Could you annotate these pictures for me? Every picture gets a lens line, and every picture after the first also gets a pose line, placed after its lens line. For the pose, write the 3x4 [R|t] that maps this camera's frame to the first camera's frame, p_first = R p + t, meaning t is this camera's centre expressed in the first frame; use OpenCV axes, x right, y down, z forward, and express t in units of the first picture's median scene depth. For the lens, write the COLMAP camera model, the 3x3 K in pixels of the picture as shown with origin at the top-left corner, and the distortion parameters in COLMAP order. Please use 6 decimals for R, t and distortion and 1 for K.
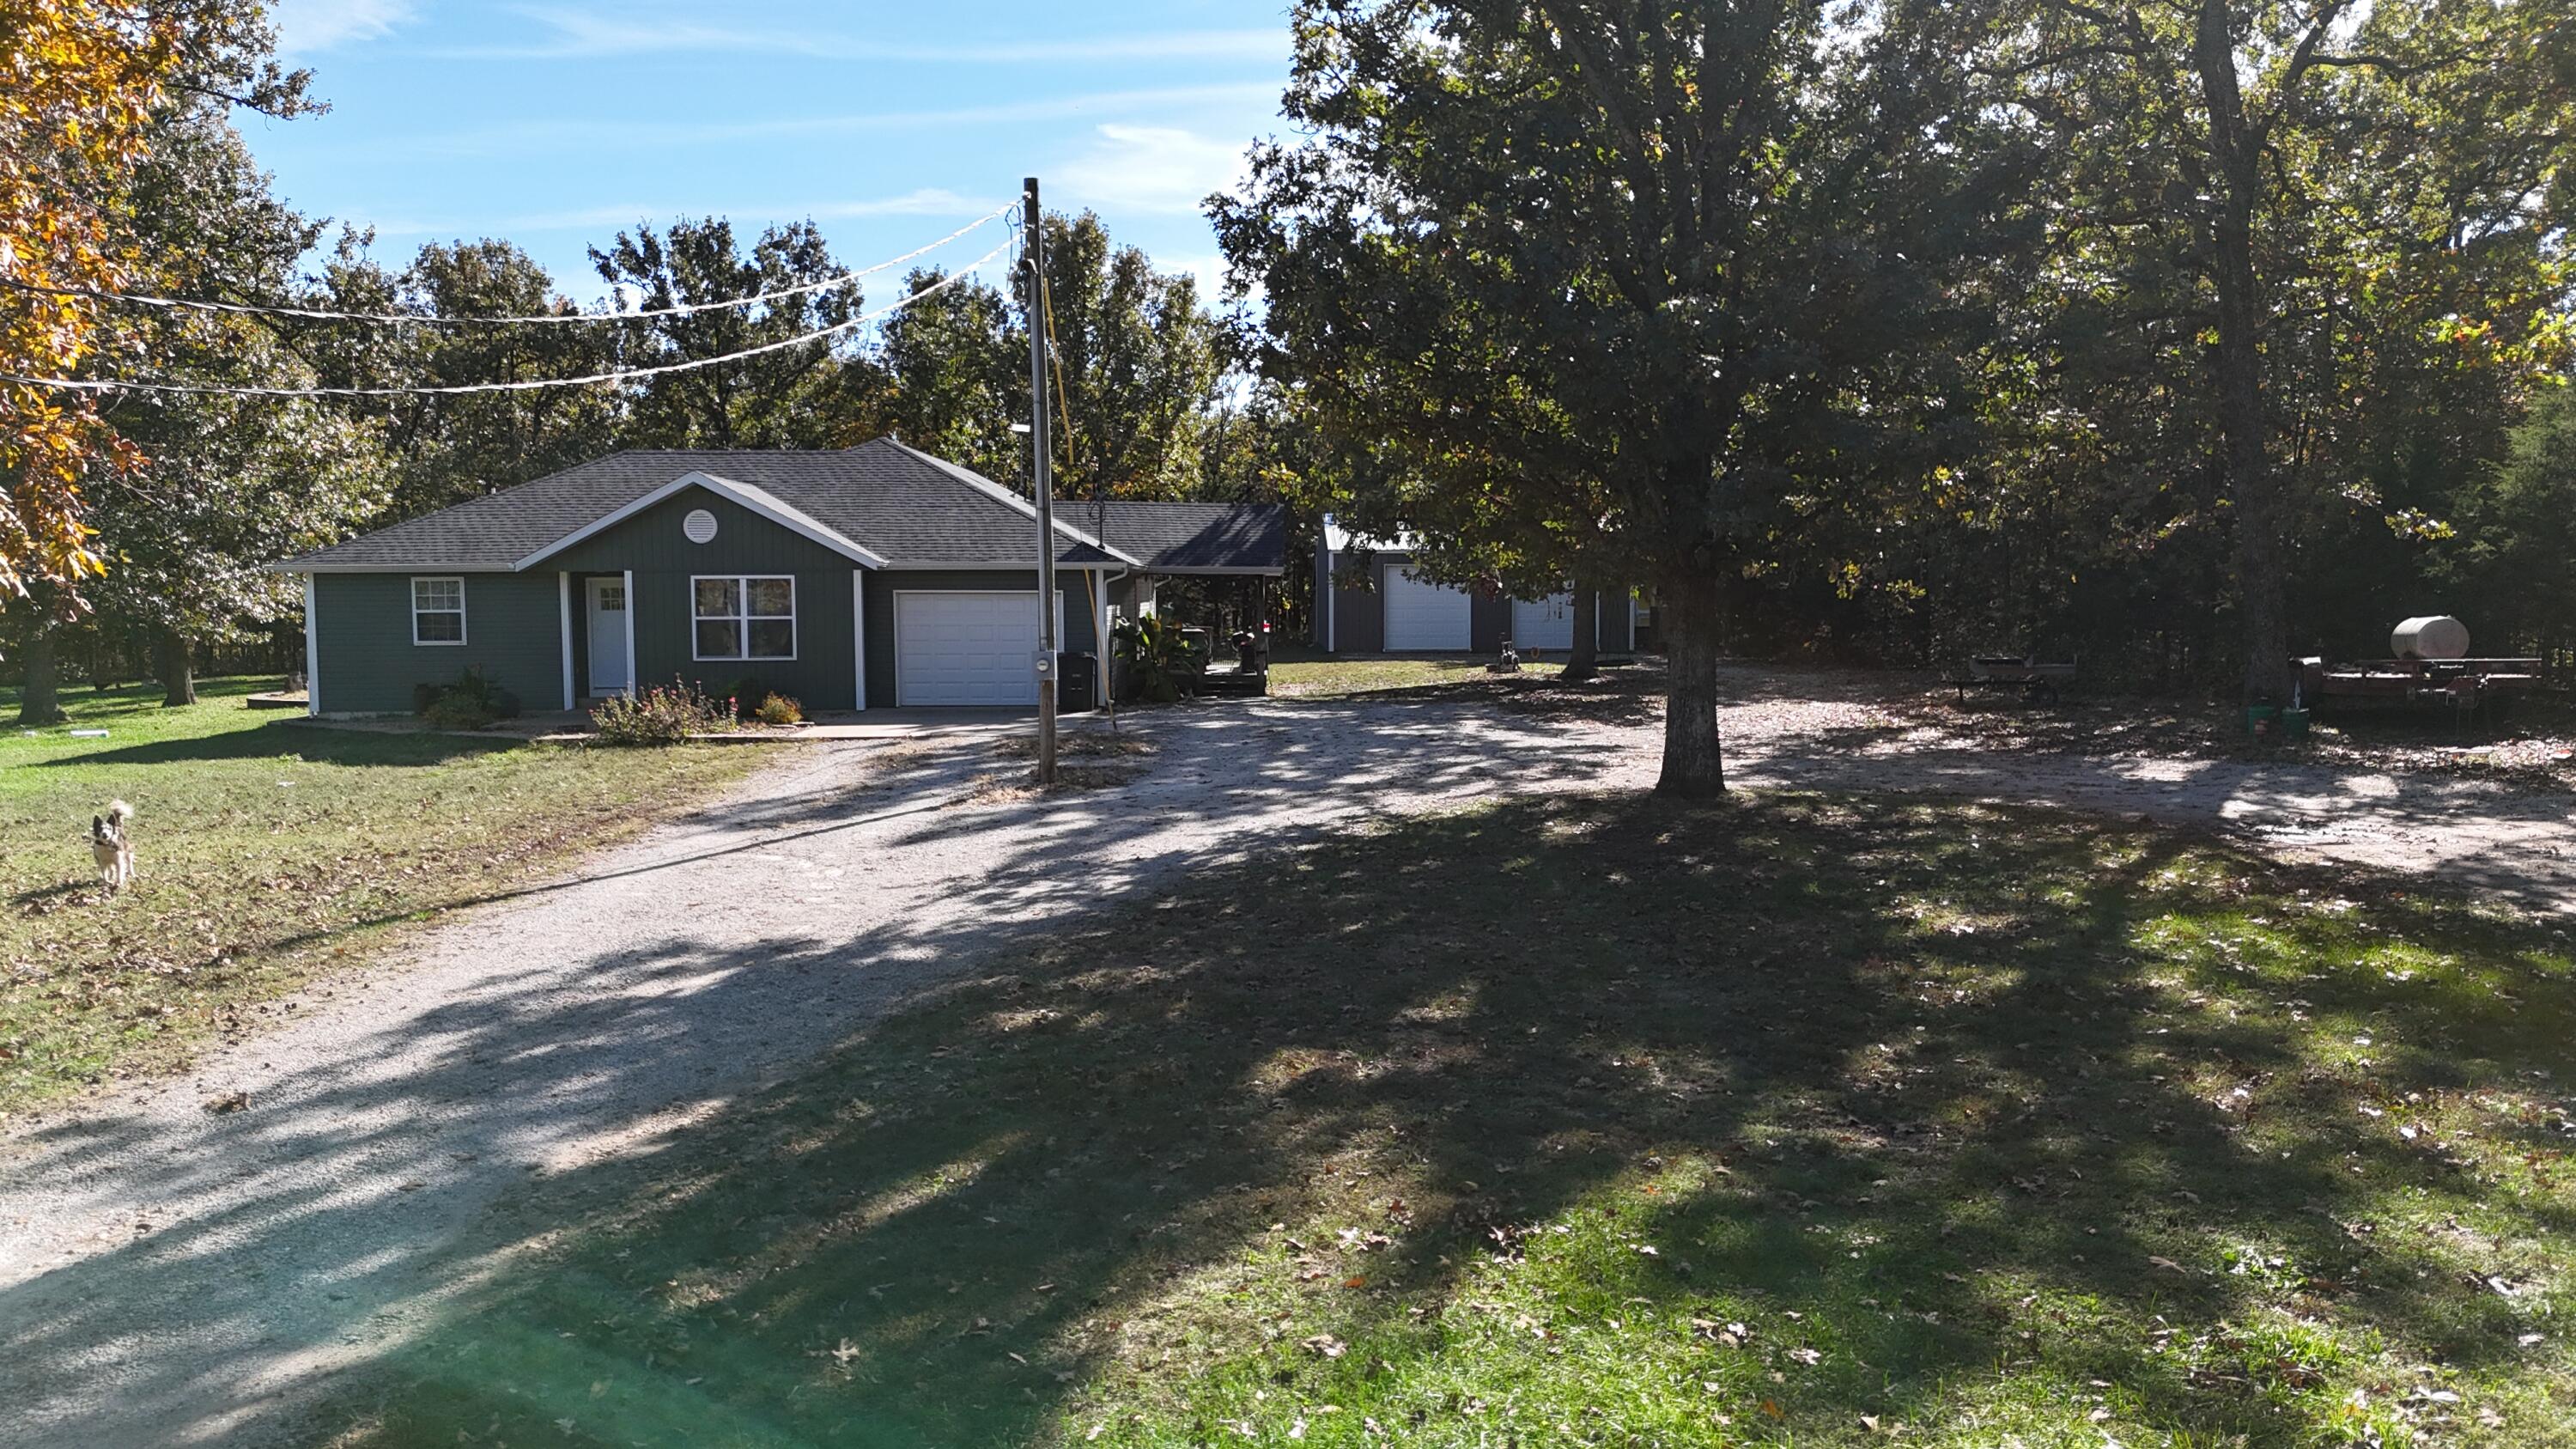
lens RADIAL K [[1932.2, 0, 1301.3], [0, 1932.2, 709.5], [0, 0, 1]] dist [0.069881, -0.065932]
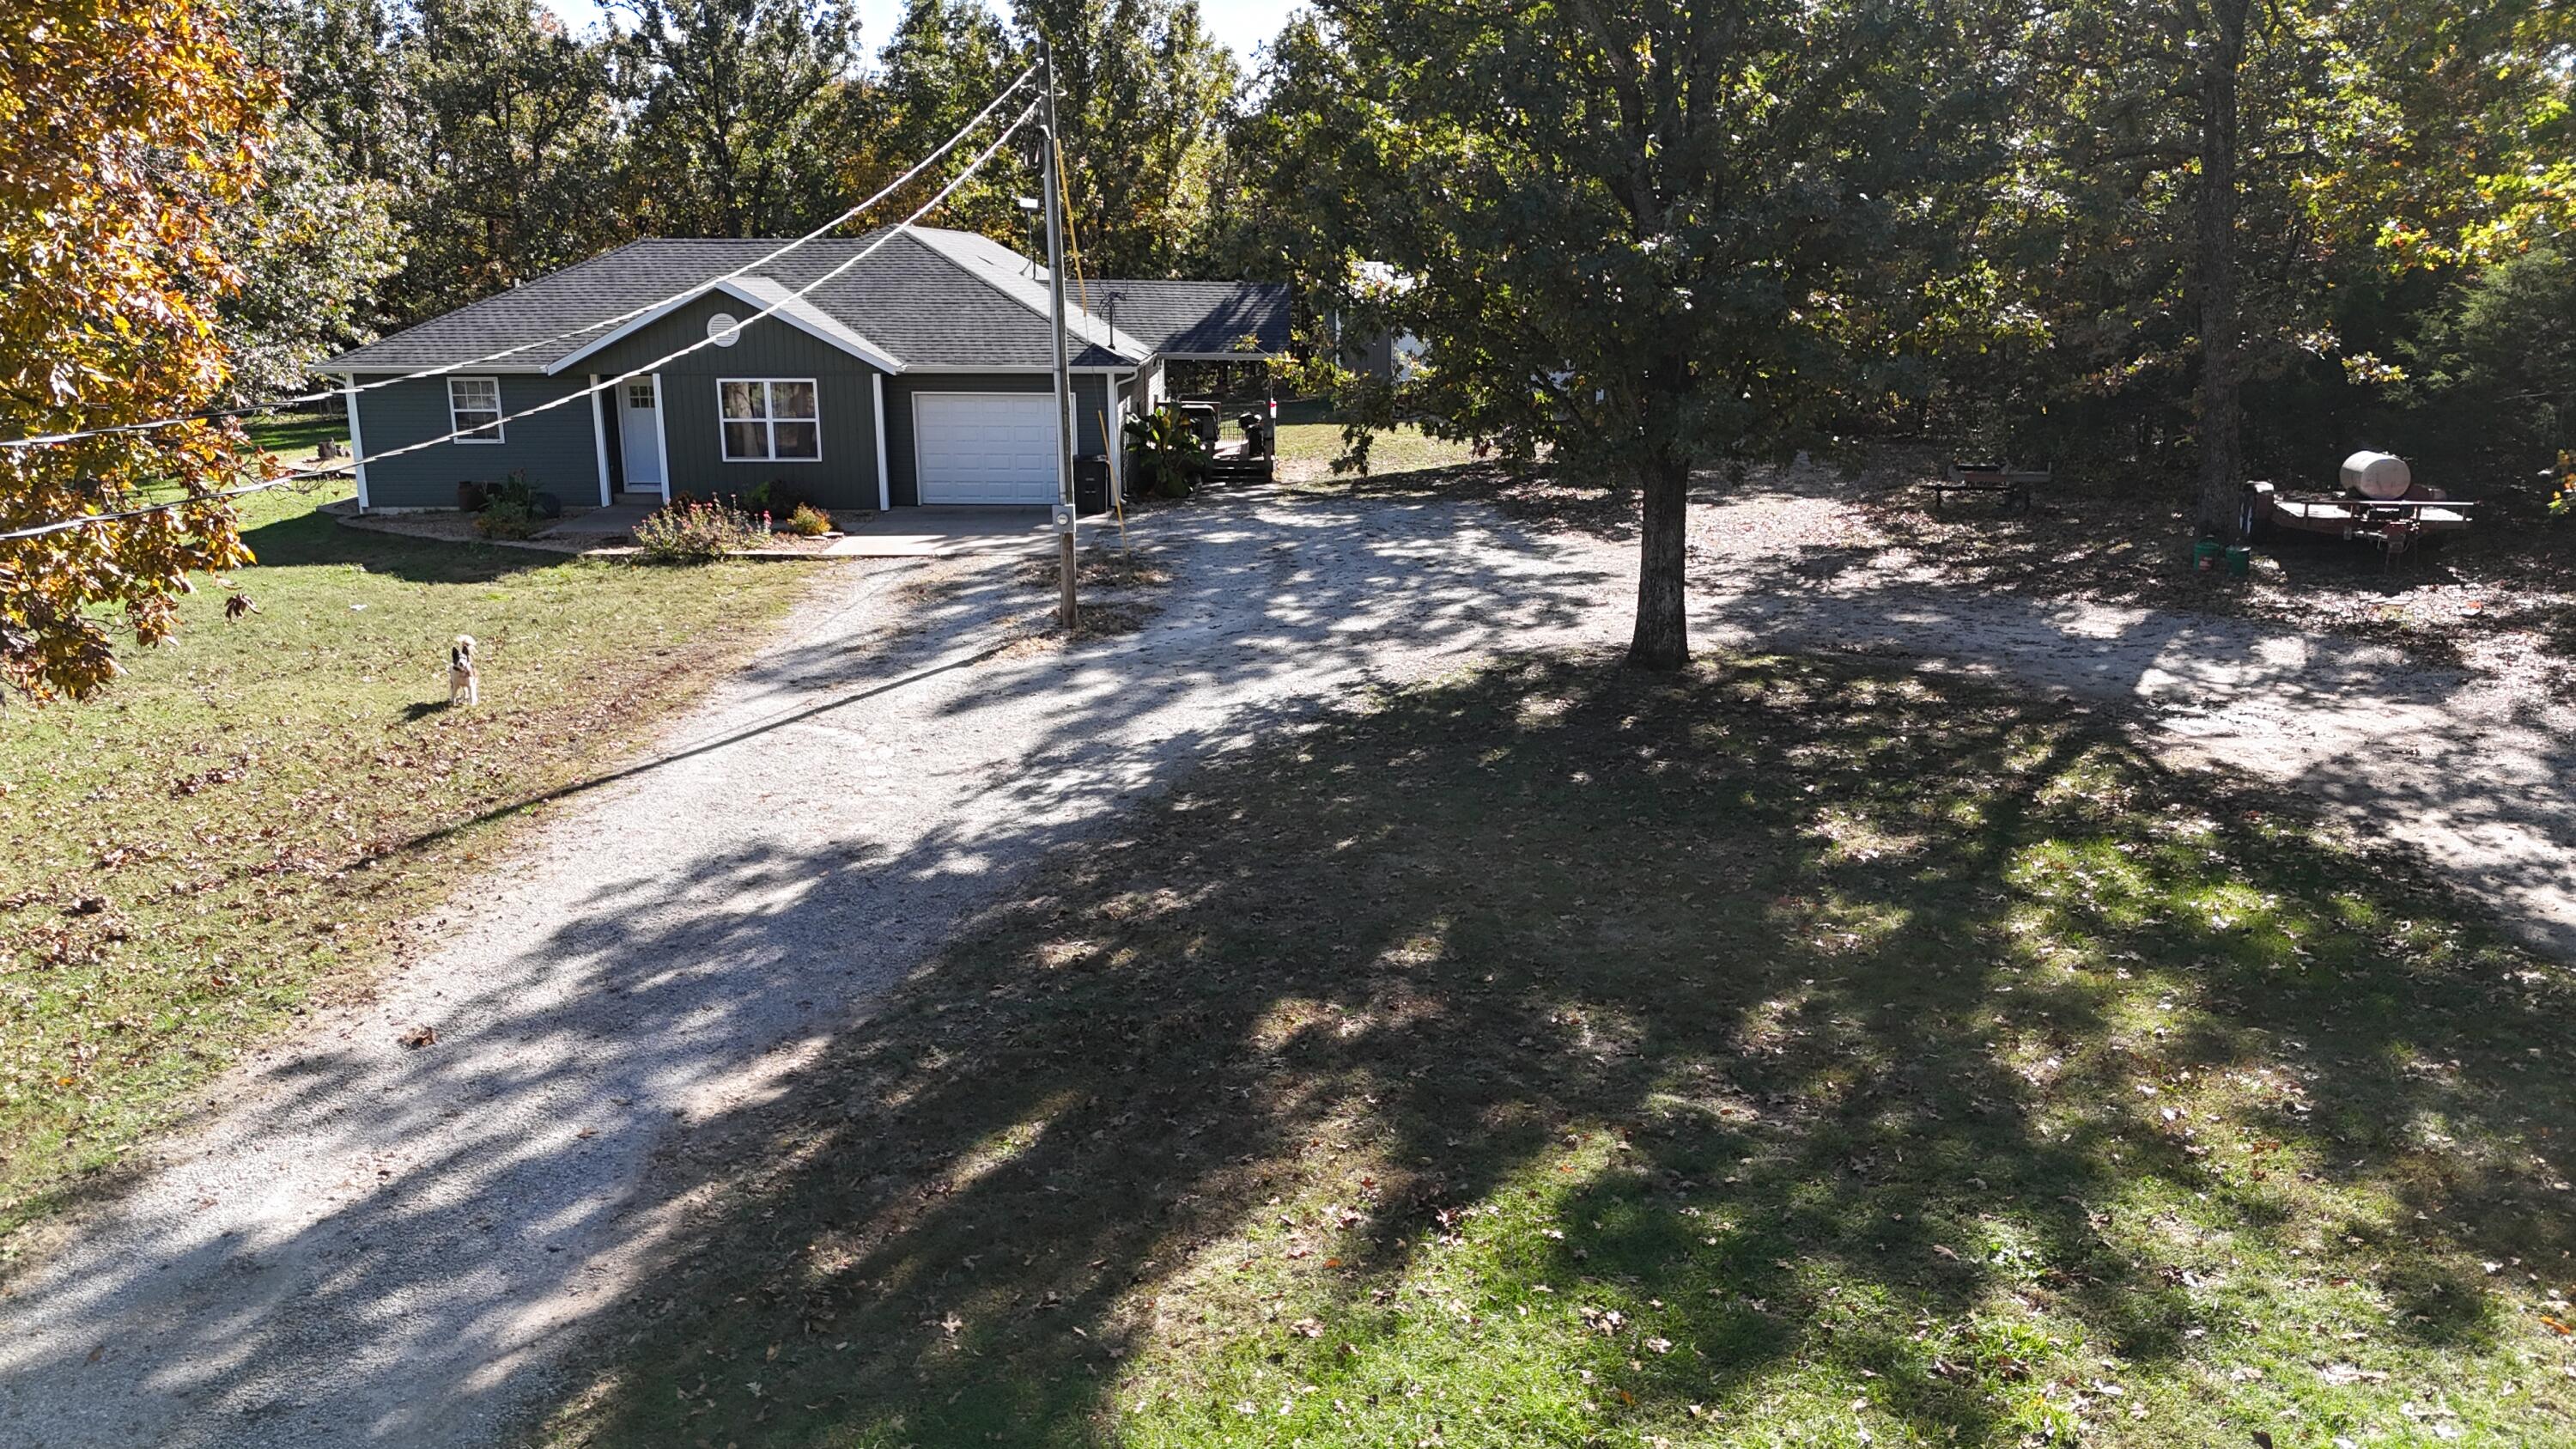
lens RADIAL K [[1932.2, 0, 1298.6], [0, 1932.2, 732.5], [0, 0, 1]] dist [0.069881, -0.065932]
pose [[0.999978, 0.001231, -0.006550, 0.007137], [-0.000100, 0.985441, 0.170016, -0.156421], [0.006664, -0.170012, 0.985419, -0.131594]]
